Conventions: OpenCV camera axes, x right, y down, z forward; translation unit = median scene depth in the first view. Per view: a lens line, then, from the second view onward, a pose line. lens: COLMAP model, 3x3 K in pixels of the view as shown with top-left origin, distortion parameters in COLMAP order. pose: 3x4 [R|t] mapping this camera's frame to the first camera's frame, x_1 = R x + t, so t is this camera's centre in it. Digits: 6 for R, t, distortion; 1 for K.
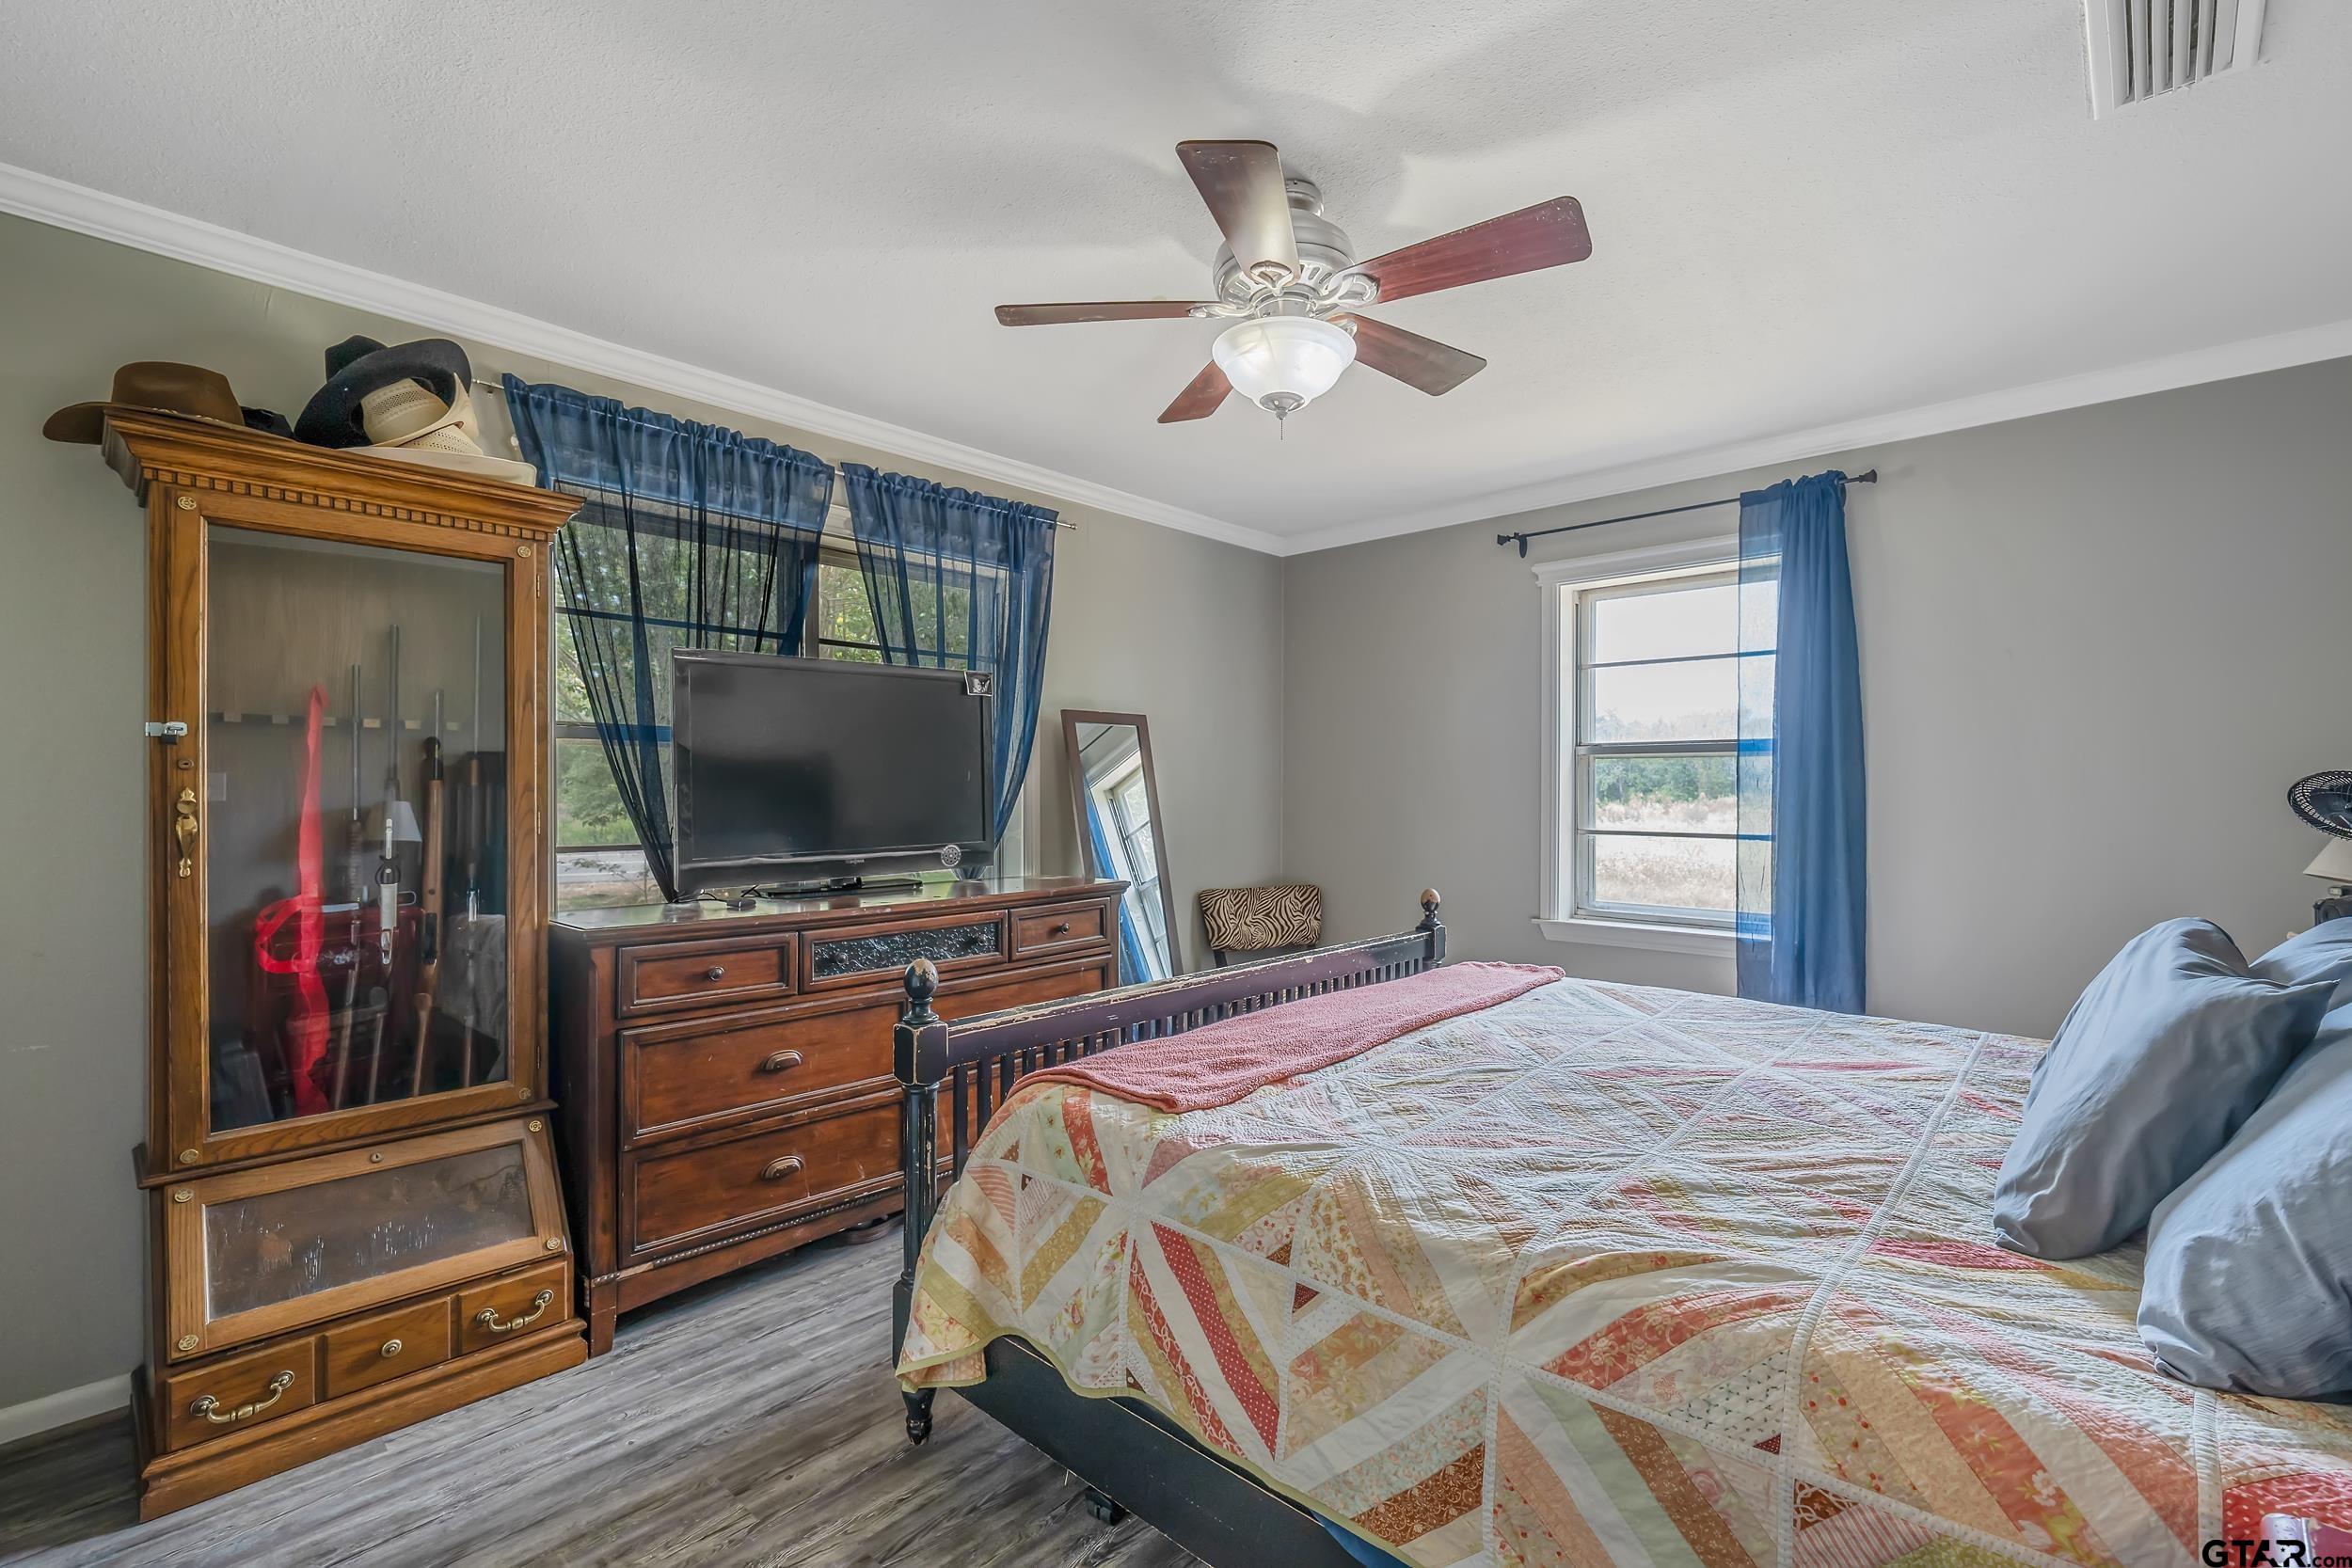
lens RADIAL K [[1046.2, 0, 1176.0], [0, 1046.2, 784.0], [0, 0, 1]] dist [-0.000268, -0.000035]
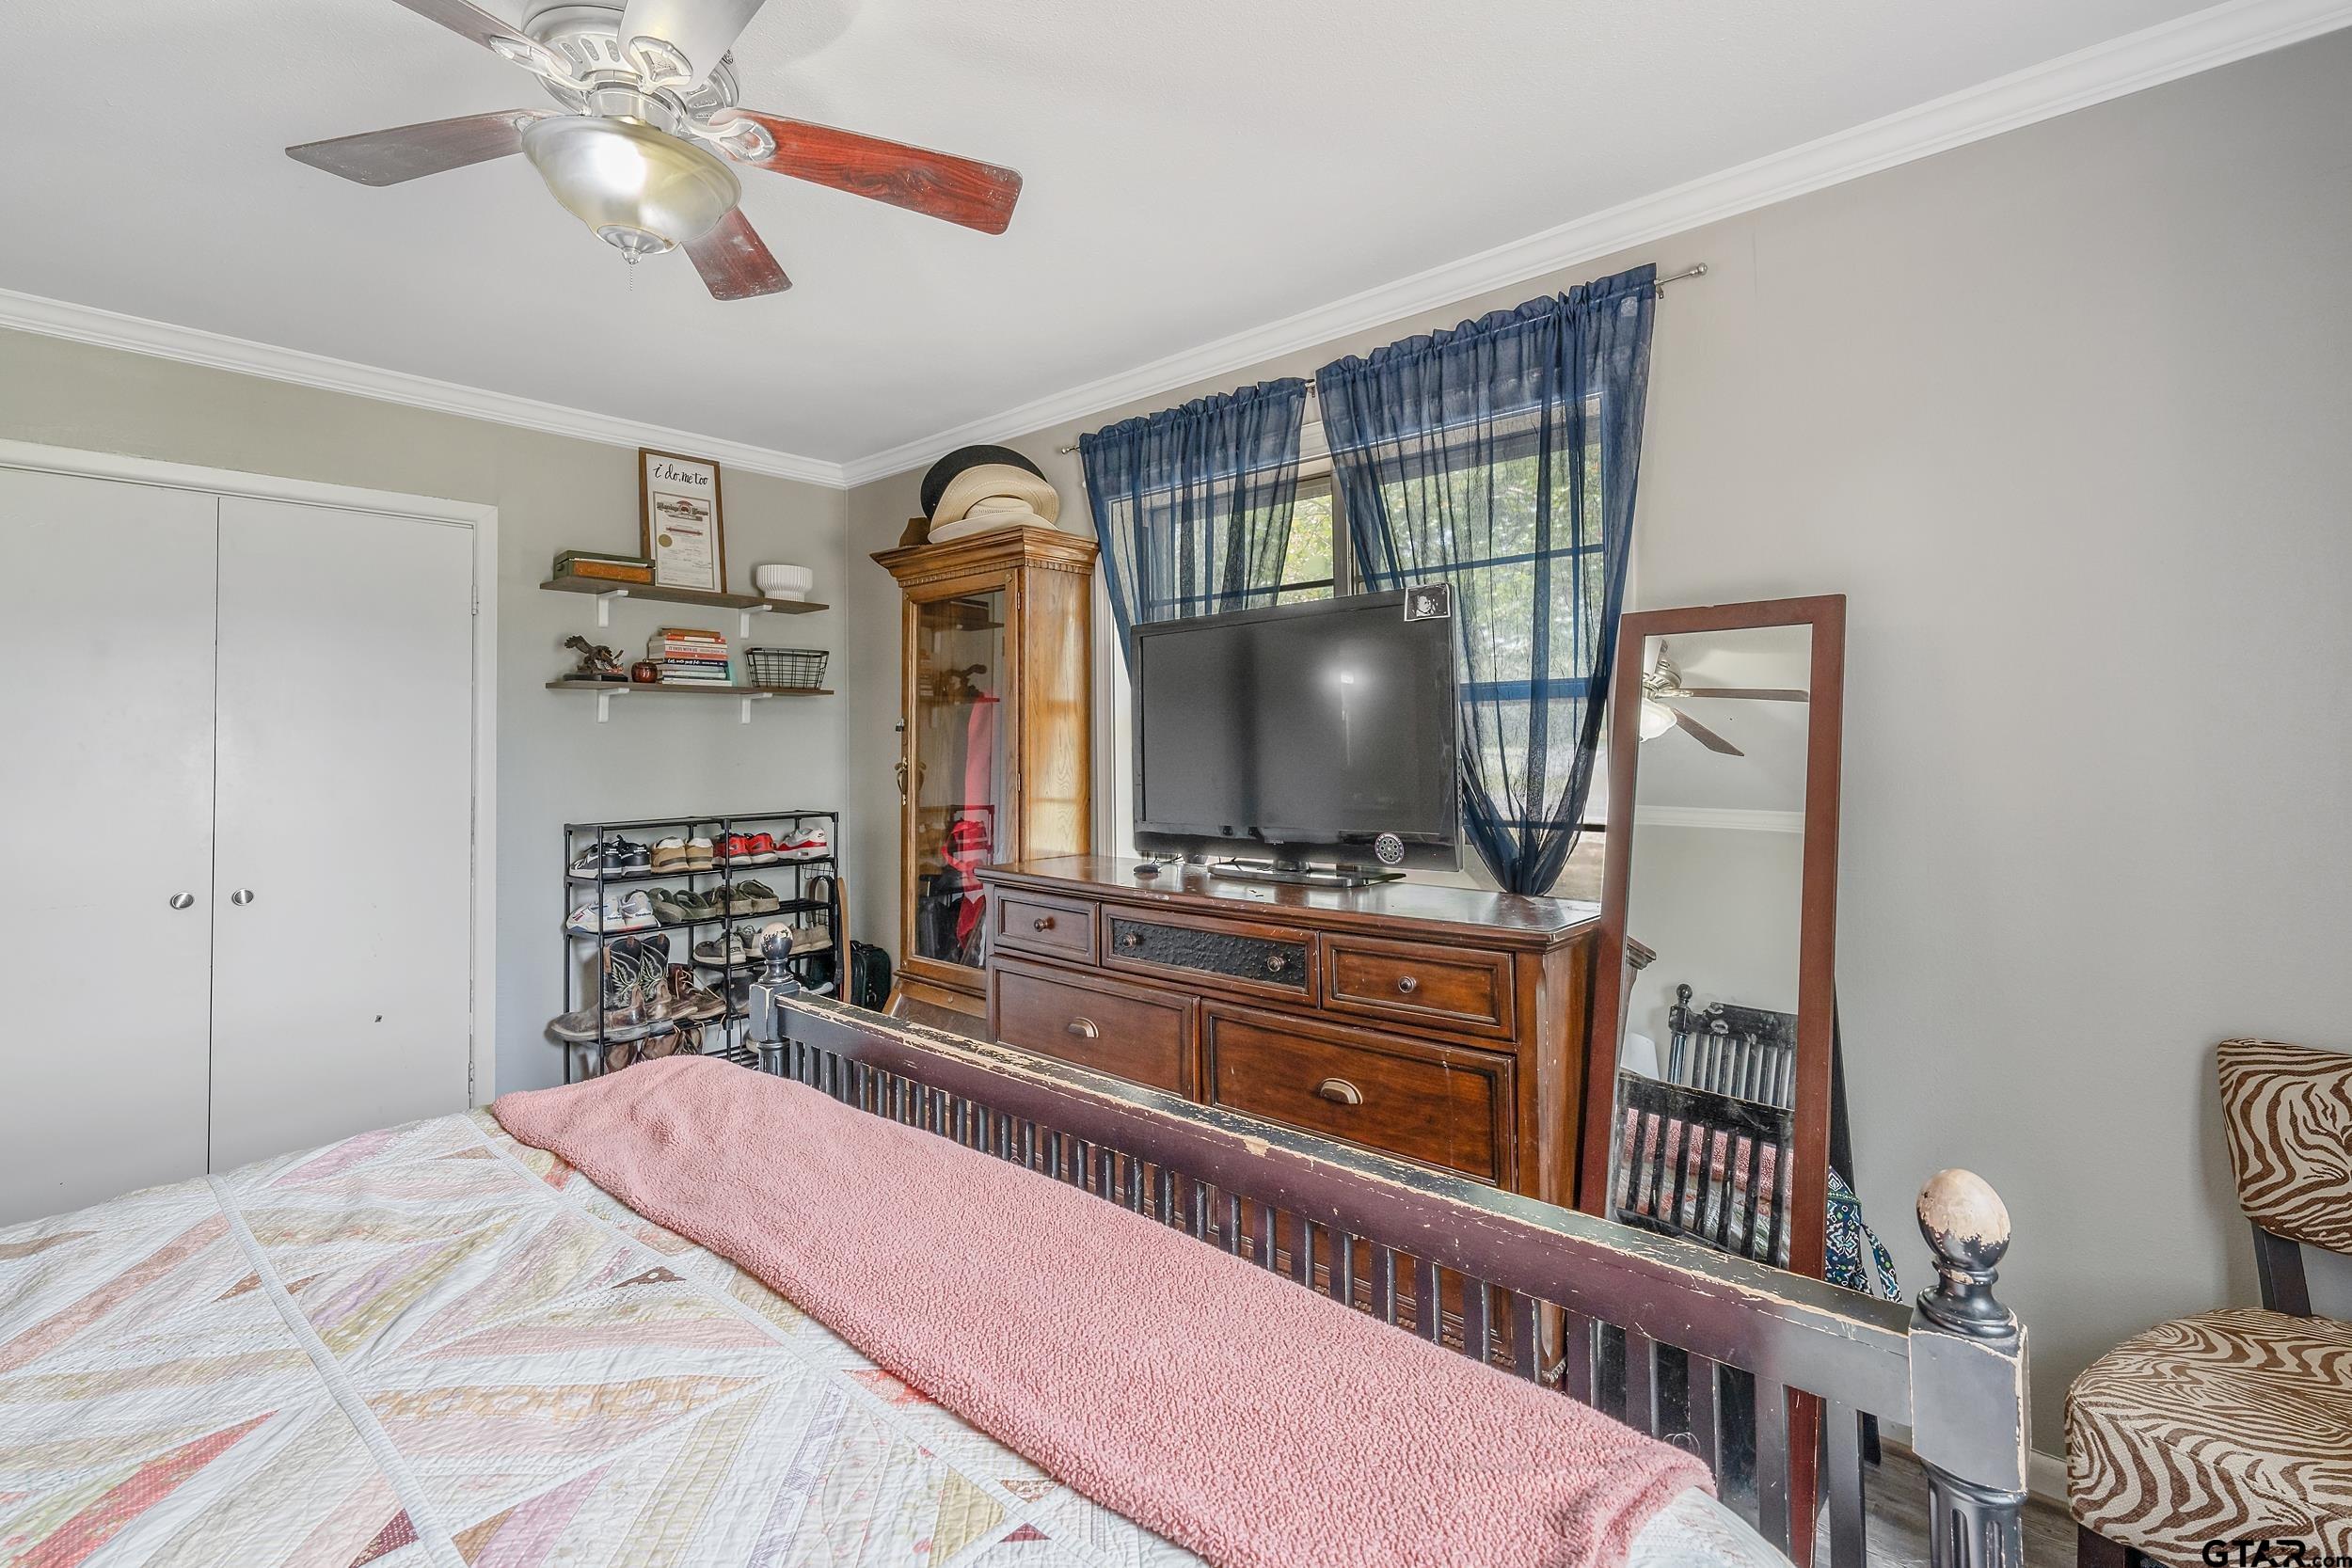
lens RADIAL K [[1077.9, 0, 1175.8], [0, 1077.9, 724.3], [0, 0, 1]] dist [0.000029, -0.000011]
pose [[0.022260, -0.024273, -0.999458, 0.545892], [0.015011, 0.999601, -0.023942, -0.003185], [0.999640, -0.014470, 0.022615, 0.870132]]
